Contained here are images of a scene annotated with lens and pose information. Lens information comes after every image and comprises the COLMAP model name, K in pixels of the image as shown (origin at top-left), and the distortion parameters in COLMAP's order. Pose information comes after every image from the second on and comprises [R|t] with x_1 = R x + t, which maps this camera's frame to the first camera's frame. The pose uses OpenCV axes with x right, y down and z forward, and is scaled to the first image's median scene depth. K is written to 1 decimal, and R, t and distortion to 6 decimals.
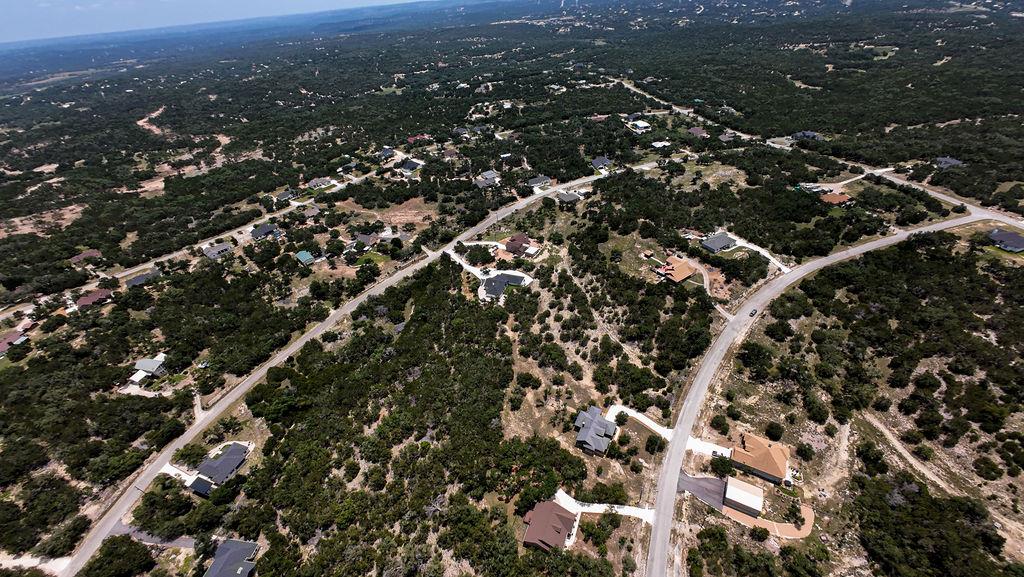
lens RADIAL K [[400.9, 0, 513.6], [0, 400.9, 287.3], [0, 0, 1]] dist [-0.000530, 0.002254]
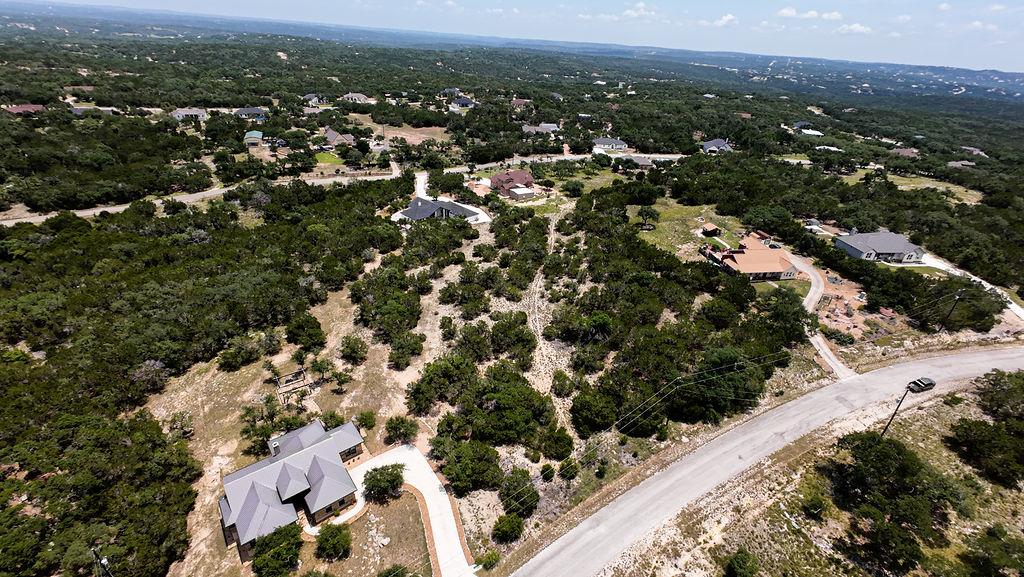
lens RADIAL K [[449.4, 0, 513.3], [0, 449.4, 286.6], [0, 0, 1]] dist [-0.007063, 0.004868]
pose [[0.911765, 0.309250, -0.270277, 0.305953], [-0.342904, 0.935378, -0.086513, 0.121439], [0.226057, 0.171558, 0.958888, 0.458929]]
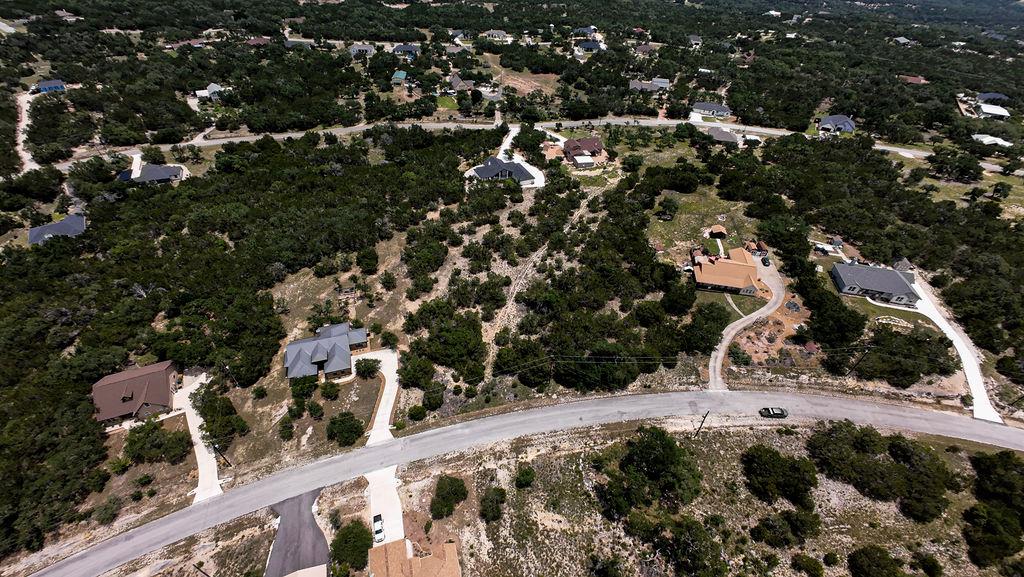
lens RADIAL K [[414.9, 0, 512.8], [0, 414.9, 288.1], [0, 0, 1]] dist [-0.003243, 0.002658]
pose [[0.720921, 0.539878, -0.434516, 0.451101], [-0.497566, 0.839656, 0.217729, -0.004426], [0.482391, 0.059235, 0.873951, 0.414207]]
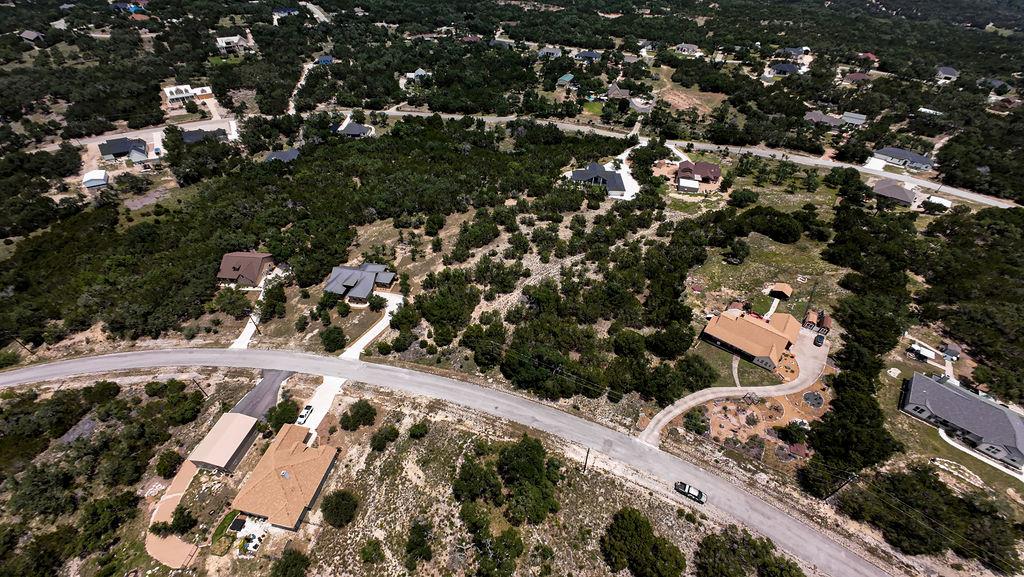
lens RADIAL K [[395.5, 0, 513.8], [0, 395.5, 288.4], [0, 0, 1]] dist [-0.001930, 0.000872]
pose [[0.315197, 0.705478, -0.634785, 0.561110], [-0.606988, 0.664040, 0.436596, -0.103546], [0.729531, 0.247693, 0.637520, 0.527643]]
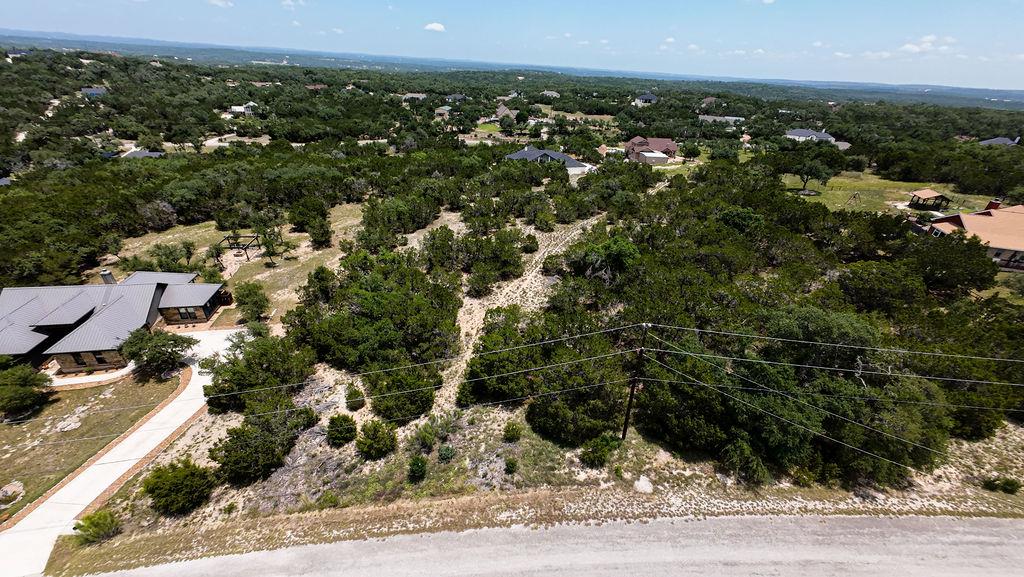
lens RADIAL K [[395.5, 0, 513.8], [0, 395.5, 288.4], [0, 0, 1]] dist [-0.001930, 0.000872]
pose [[0.627030, 0.478198, -0.614948, 0.380576], [-0.547342, 0.832162, 0.089014, 0.116459], [0.554302, 0.280772, 0.783528, 0.671740]]
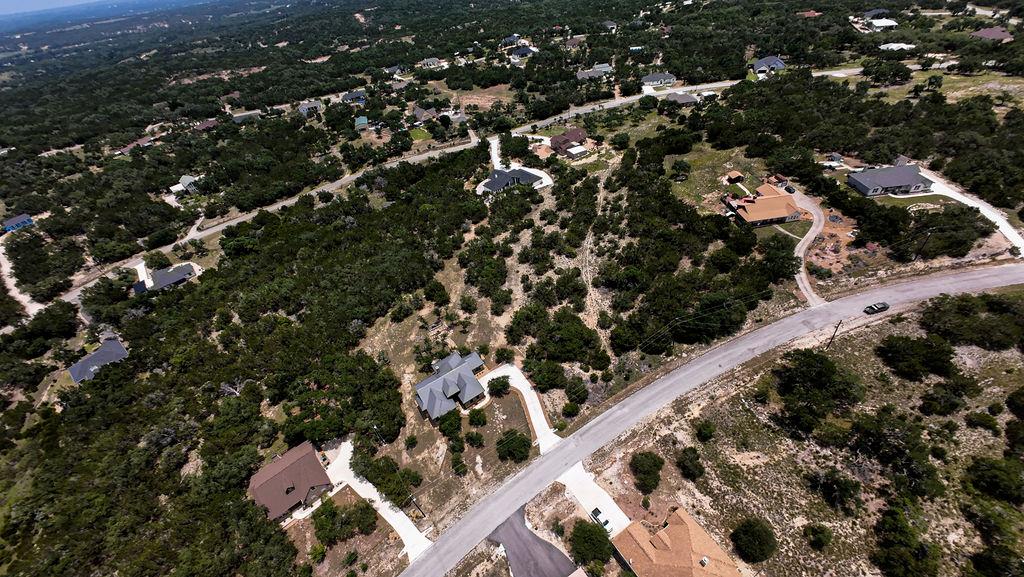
lens RADIAL K [[412.6, 0, 509.5], [0, 412.6, 269.5], [0, 0, 1]] dist [0.005724, 0.000307]
pose [[0.876222, 0.280638, -0.391762, 0.345508], [-0.249471, 0.959685, 0.129498, 0.055947], [0.412310, -0.015736, 0.910908, 0.326174]]
